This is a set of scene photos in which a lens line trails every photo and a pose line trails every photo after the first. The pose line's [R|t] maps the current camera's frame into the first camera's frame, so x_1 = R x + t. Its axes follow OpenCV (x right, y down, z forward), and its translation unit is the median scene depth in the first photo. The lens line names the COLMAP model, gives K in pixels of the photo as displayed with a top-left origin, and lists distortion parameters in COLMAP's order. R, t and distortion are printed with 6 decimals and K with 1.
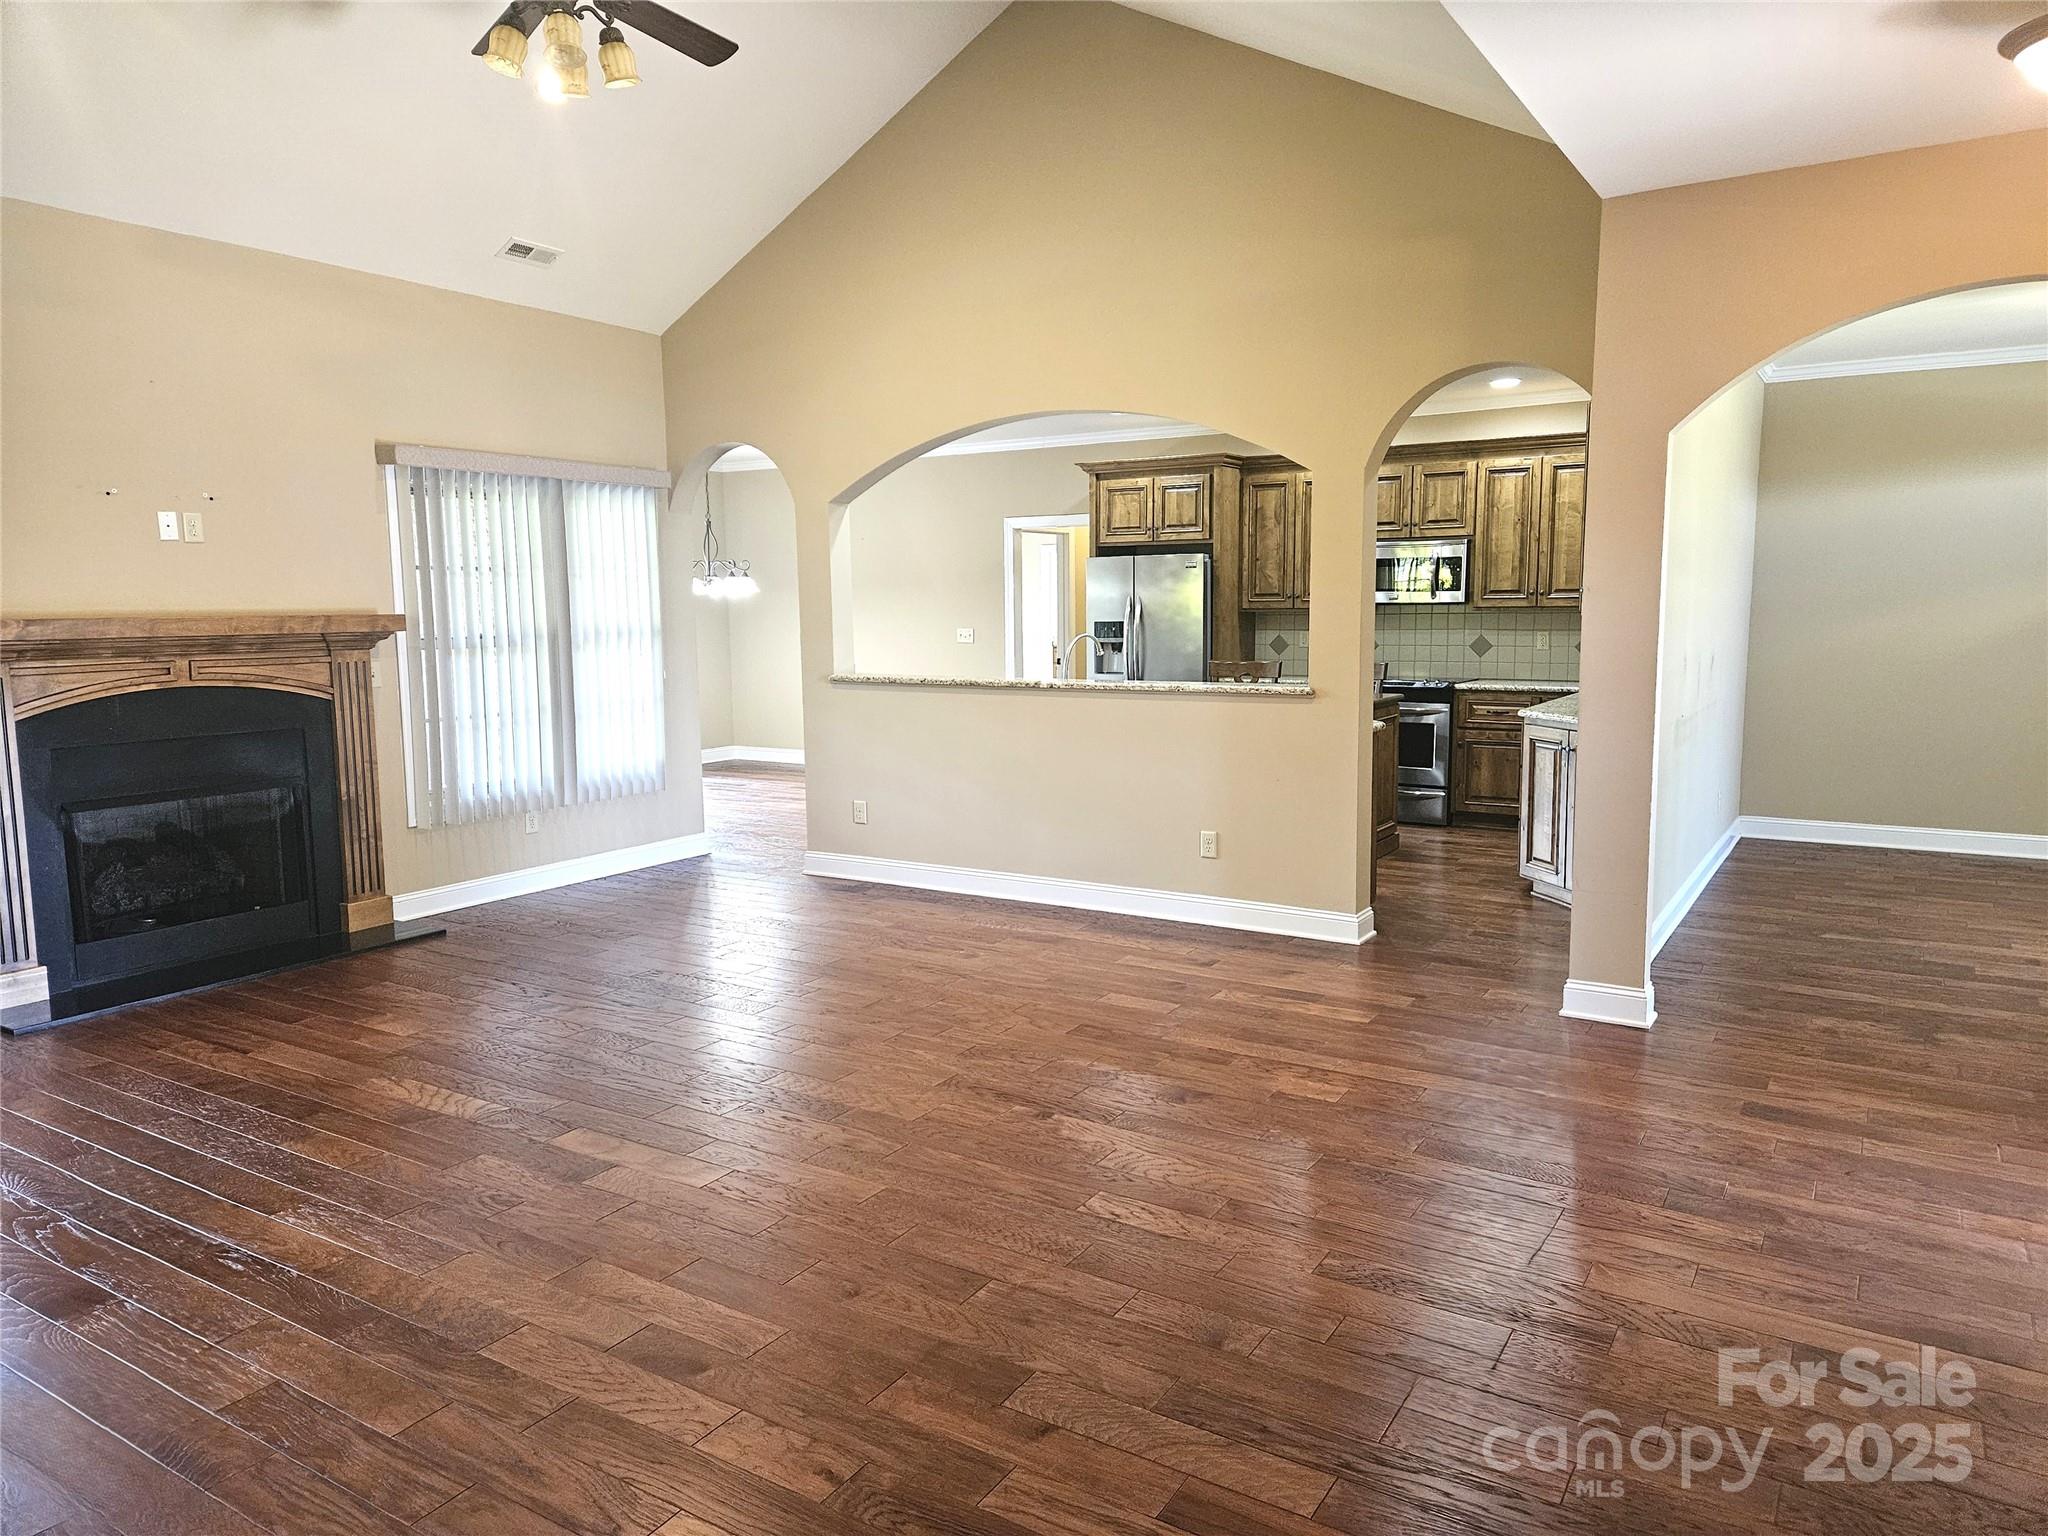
lens RADIAL K [[1364.0, 0, 1021.1], [0, 1364.0, 771.6], [0, 0, 1]] dist [0.080324, -0.073411]
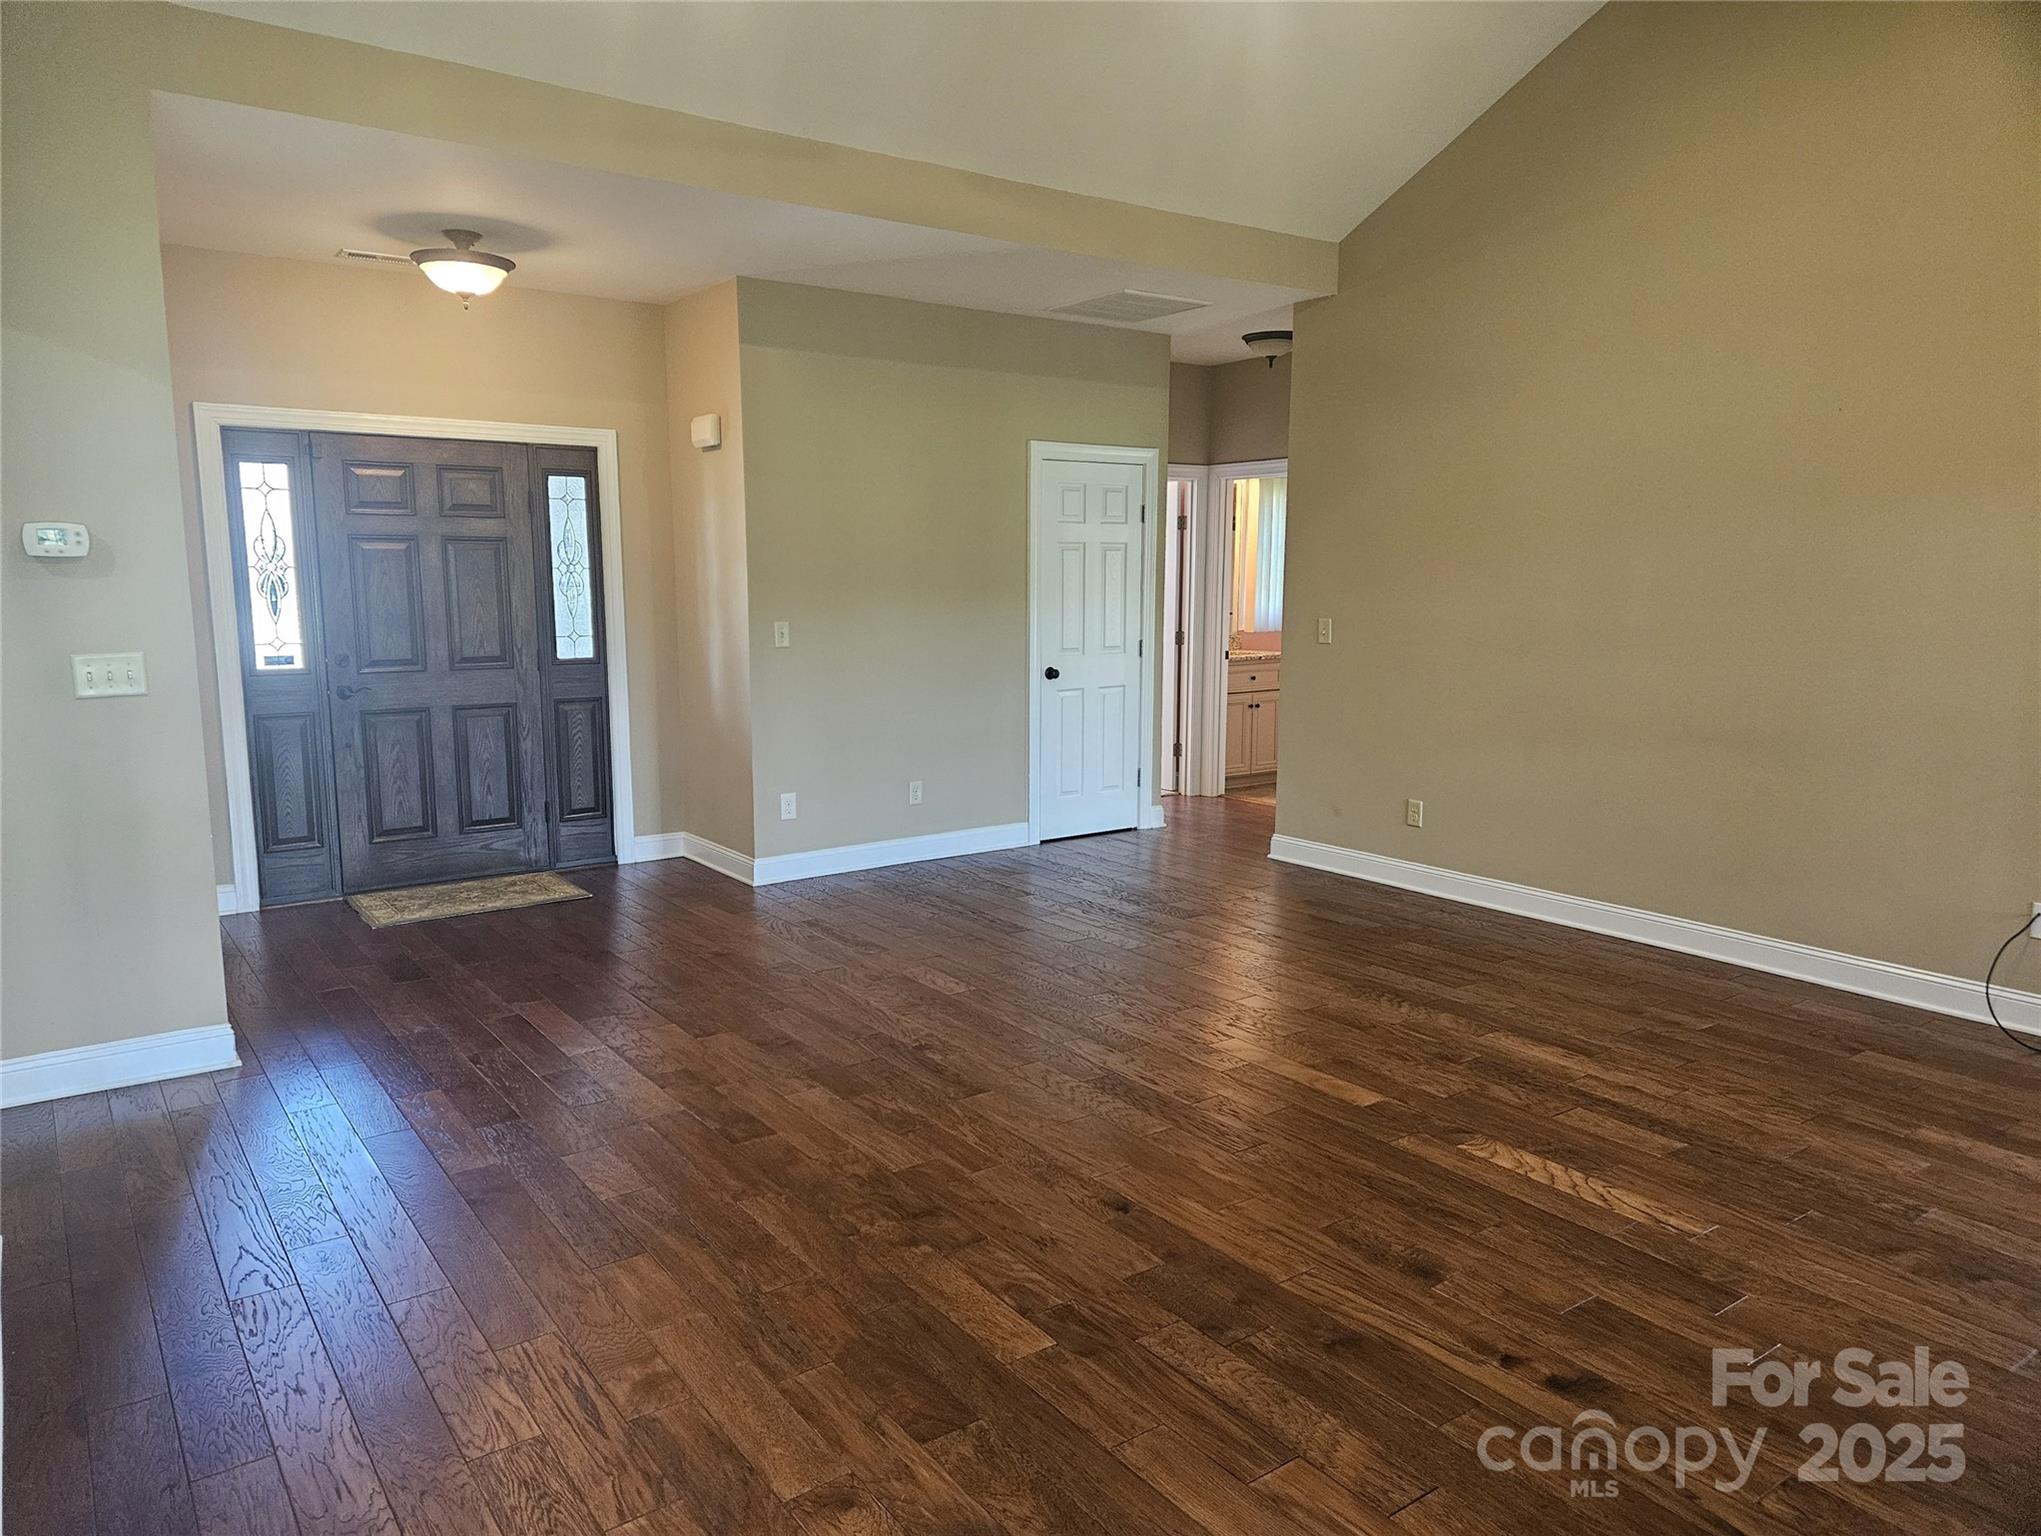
lens RADIAL K [[1349.1, 0, 1001.0], [0, 1349.1, 763.3], [0, 0, 1]] dist [0.097365, -0.074132]
pose [[-0.928019, -0.040625, 0.370312, -0.190264], [0.057996, 0.966161, 0.251333, -0.102979], [-0.367991, 0.254719, -0.894260, 0.839094]]
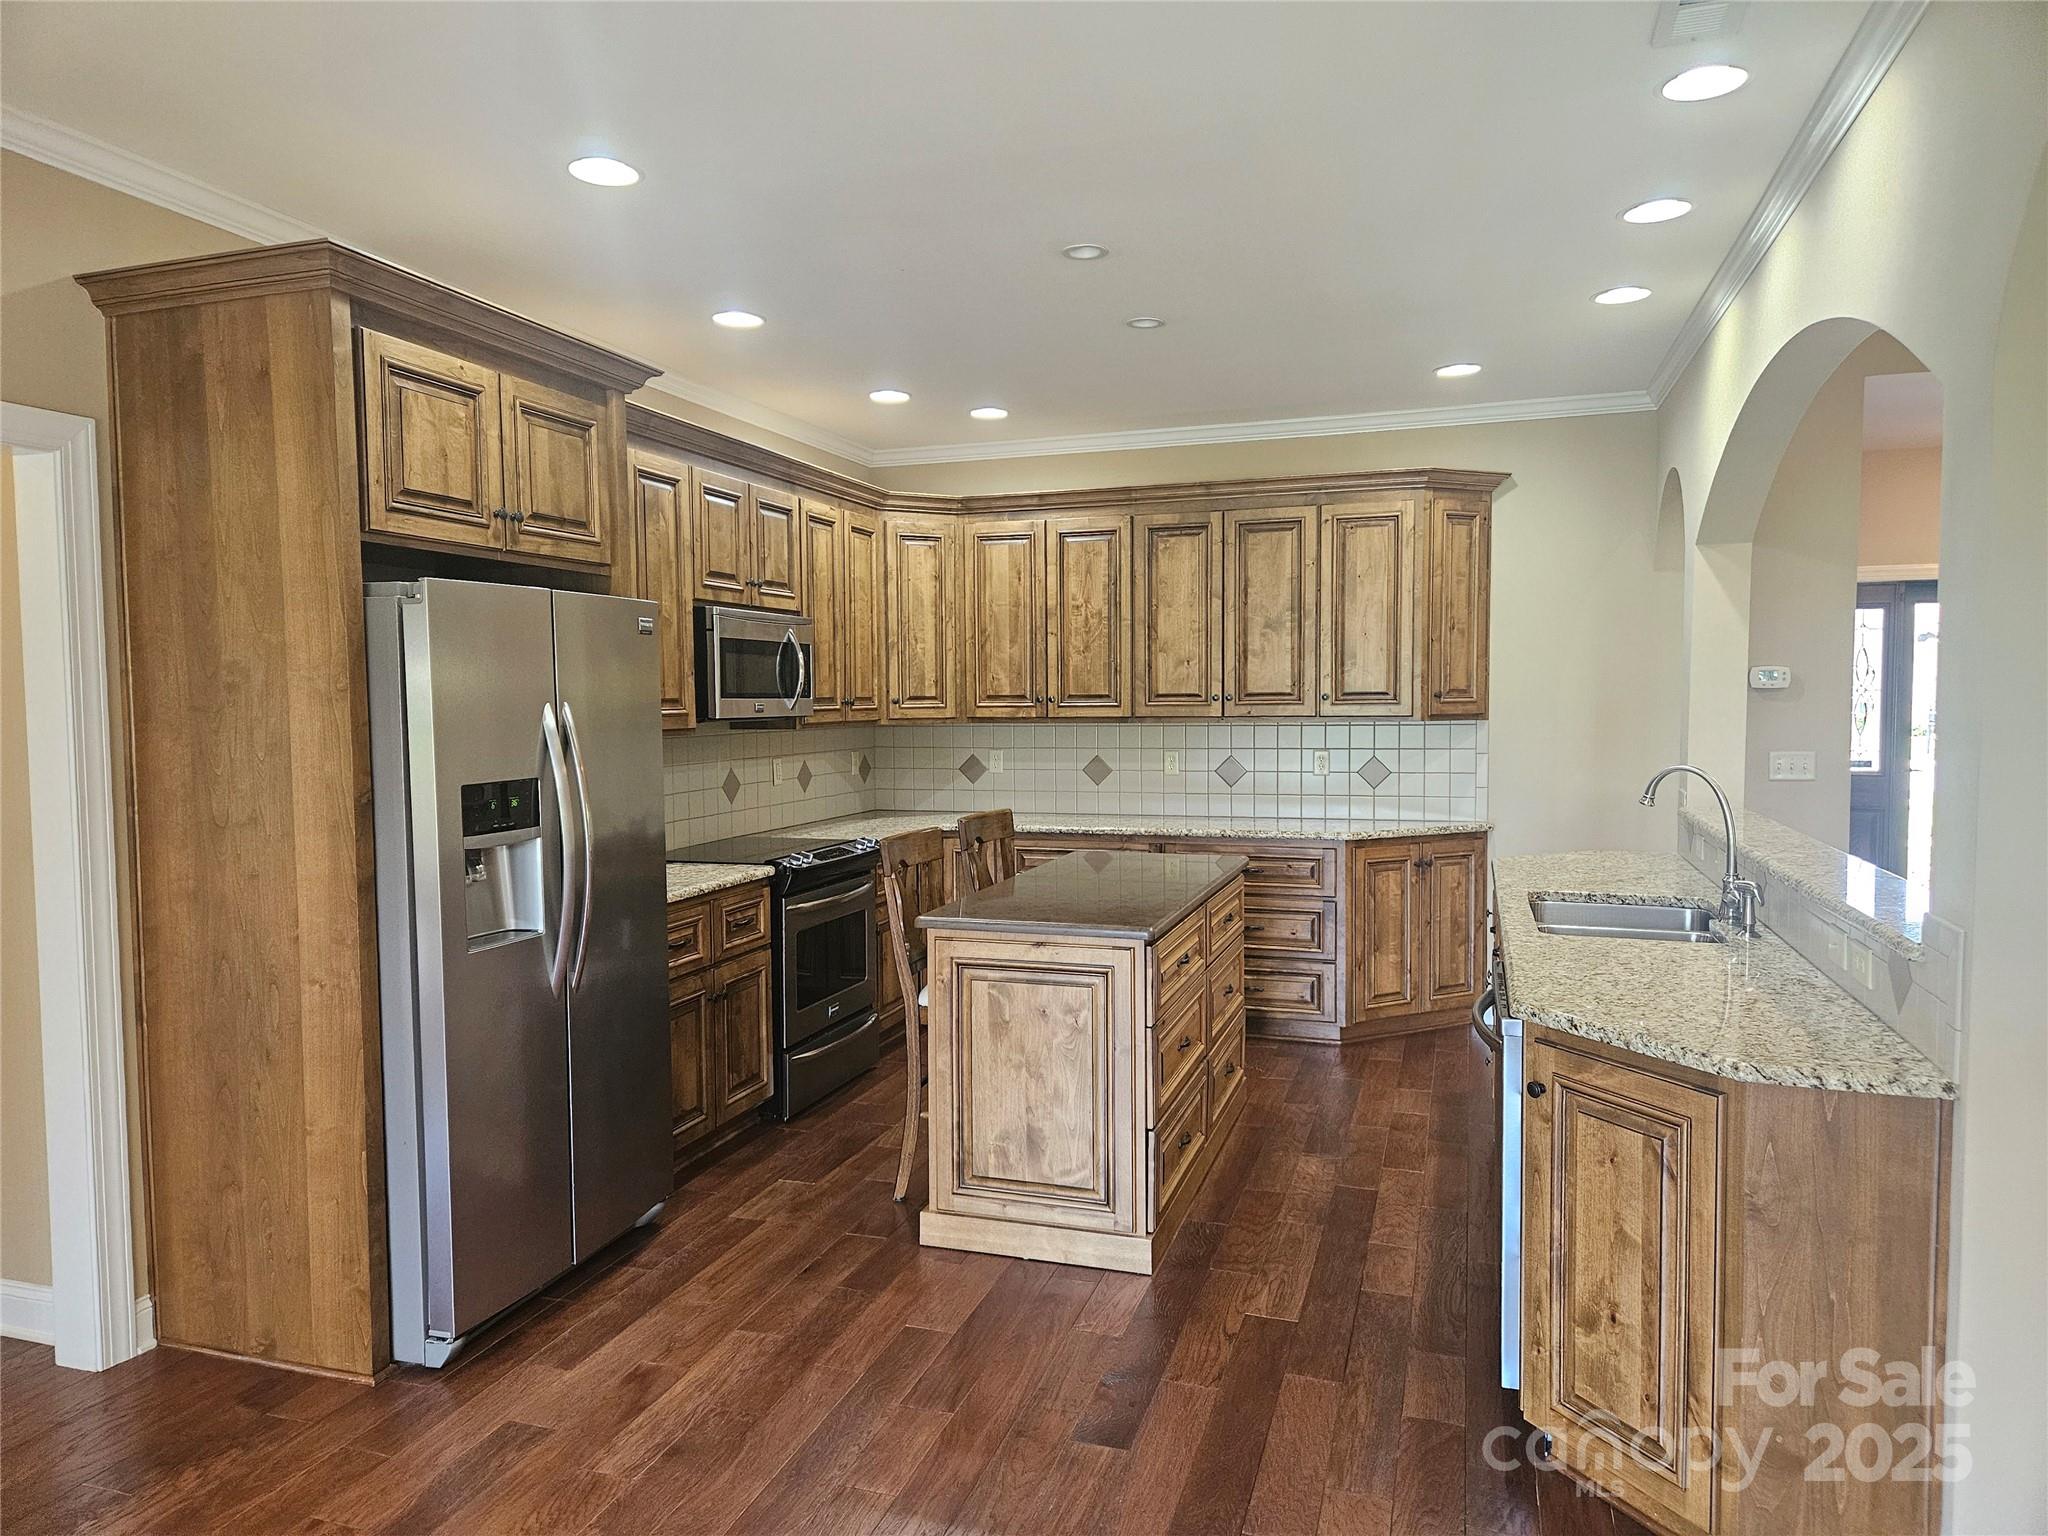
lens RADIAL K [[1364.0, 0, 1021.1], [0, 1364.0, 771.6], [0, 0, 1]] dist [0.080324, -0.073411]
pose [[-0.246112, -0.044173, 0.968234, -0.309115], [0.131613, 0.988185, 0.078538, -0.132274], [-0.960264, 0.146761, -0.237390, 1.044578]]
